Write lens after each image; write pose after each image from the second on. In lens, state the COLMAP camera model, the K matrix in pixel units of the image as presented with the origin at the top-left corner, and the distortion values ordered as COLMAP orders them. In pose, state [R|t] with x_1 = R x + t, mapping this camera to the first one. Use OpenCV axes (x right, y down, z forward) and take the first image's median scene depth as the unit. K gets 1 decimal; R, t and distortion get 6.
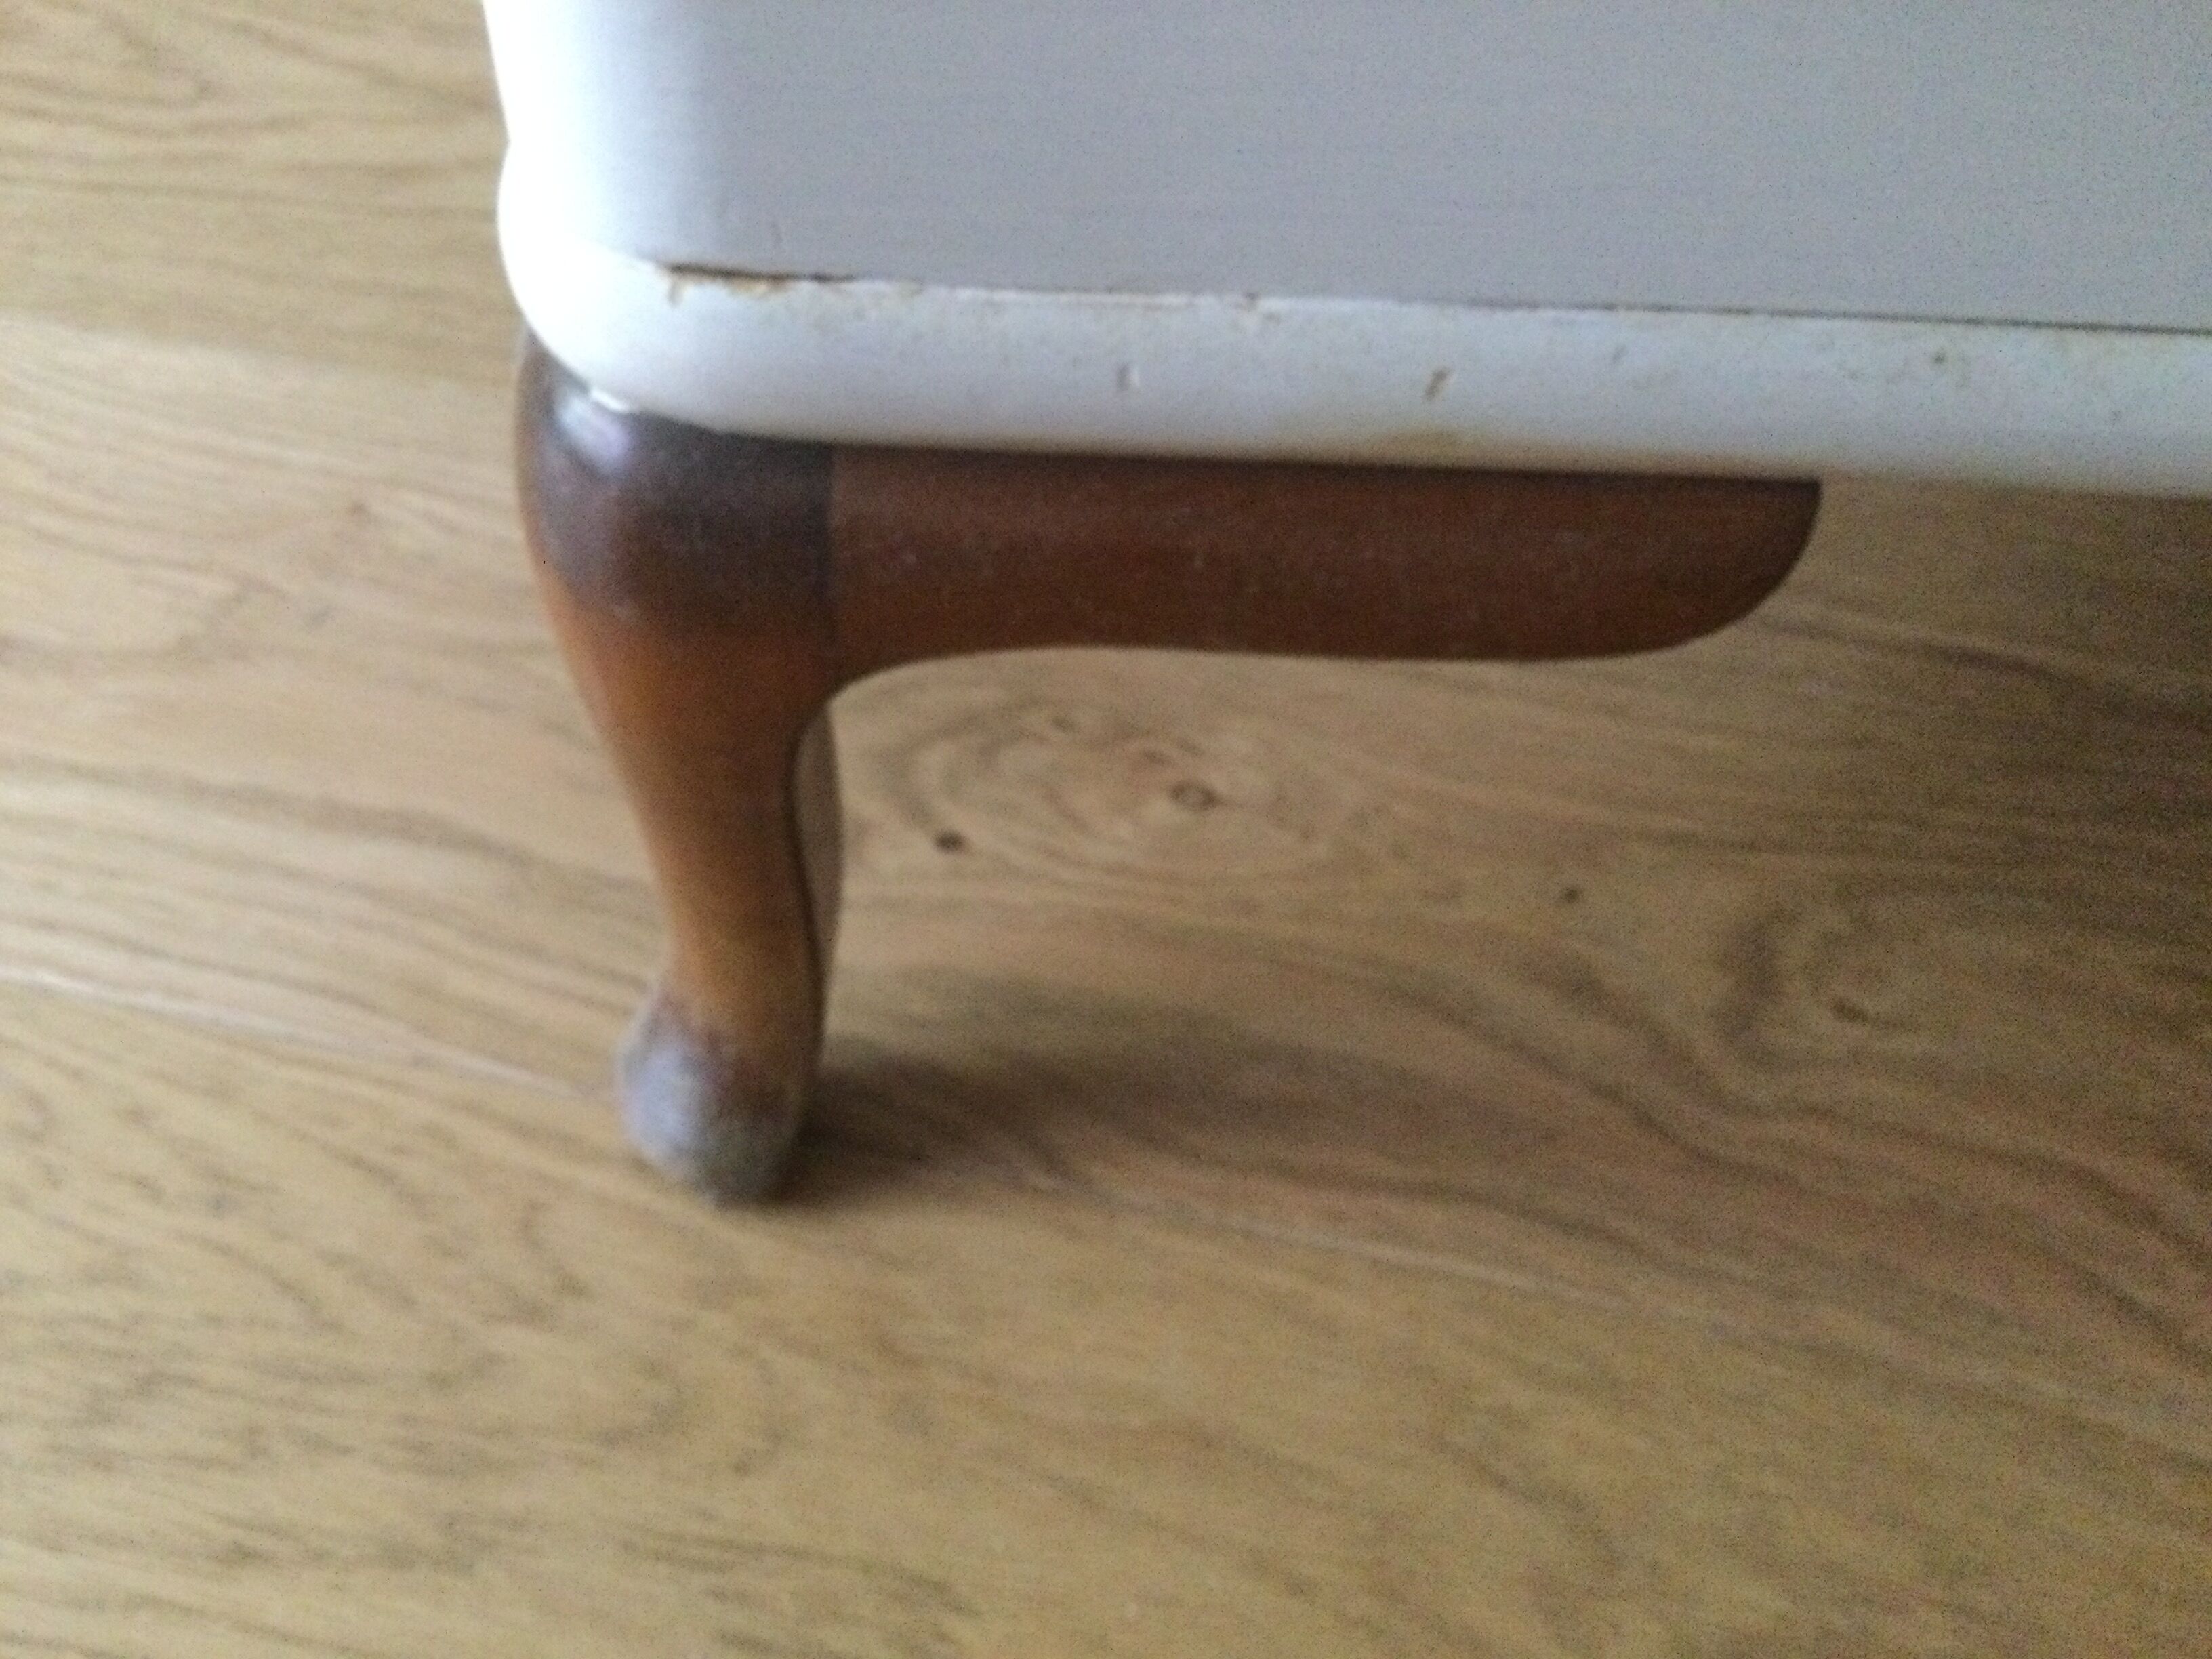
lens RADIAL K [[2027.6, 0, 1095.6], [0, 2027.6, 847.6], [0, 0, 1]] dist [-0.030434, 0.000000]
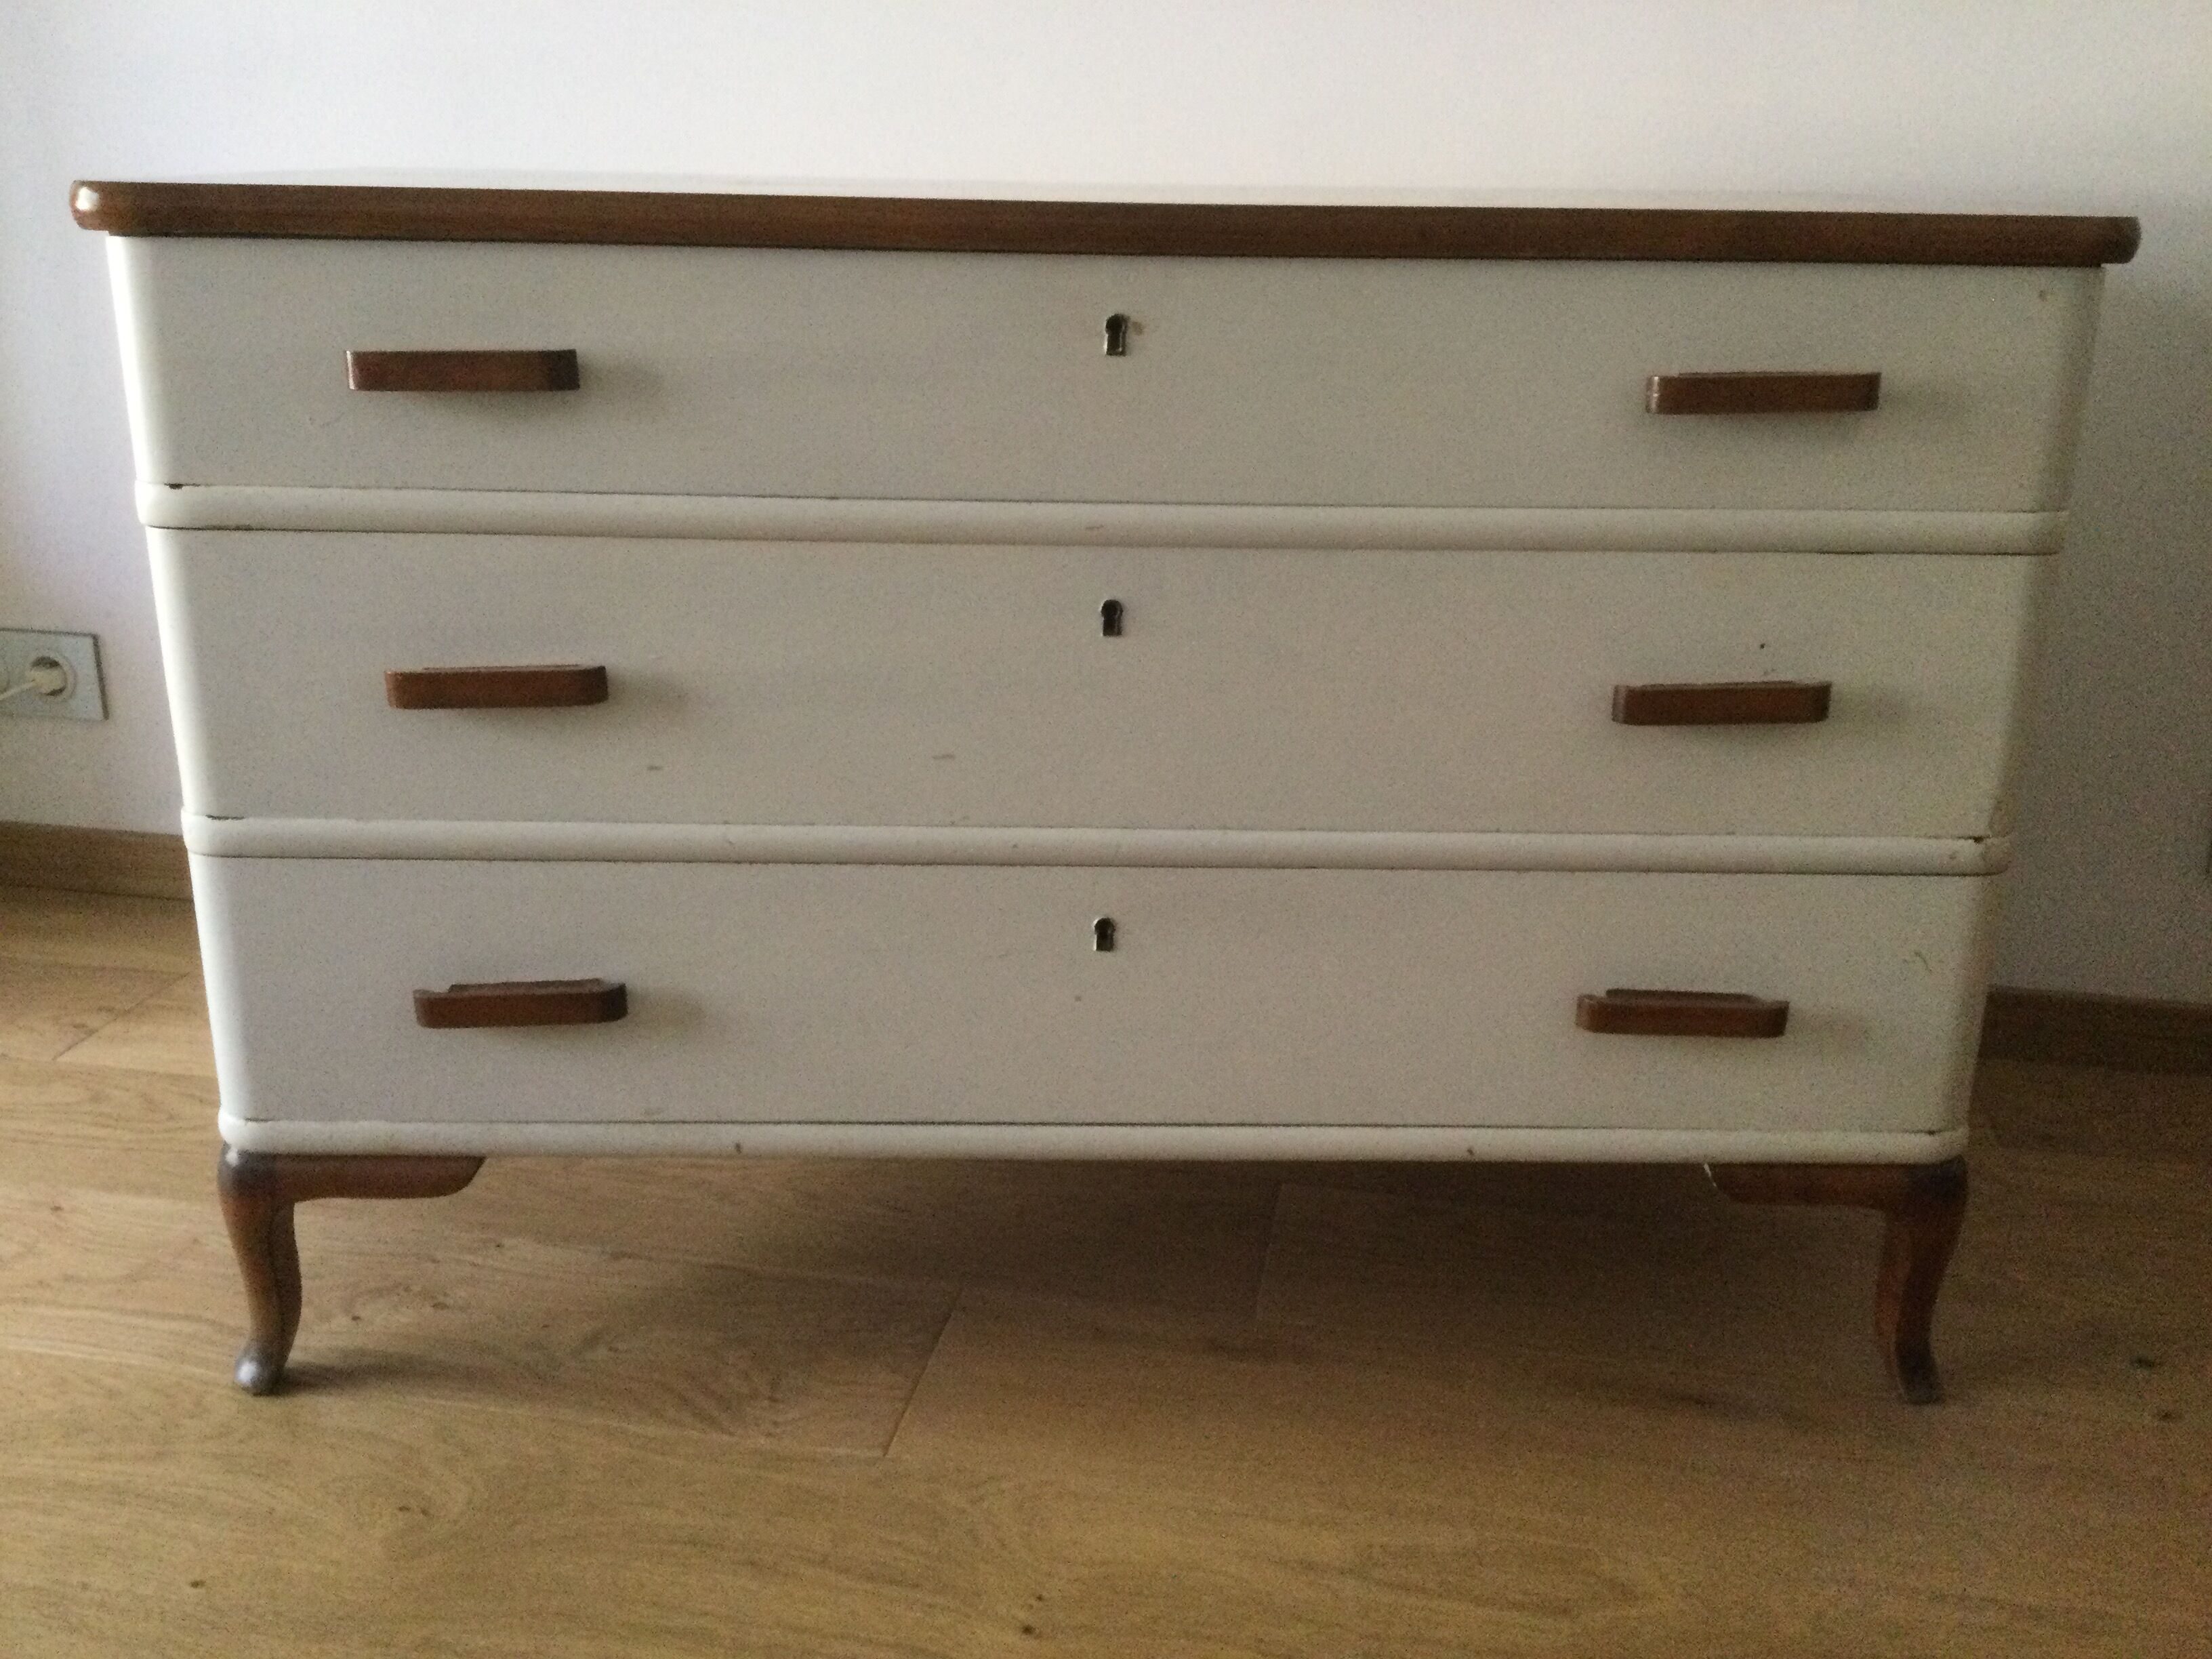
lens RADIAL K [[2027.6, 0, 1093.4], [0, 2027.6, 811.8], [0, 0, 1]] dist [-0.030434, 0.000000]
pose [[0.999173, -0.034912, 0.020822, 1.239695], [0.040650, 0.856423, -0.514673, 1.175875], [0.000135, 0.515094, 0.857134, -2.524676]]
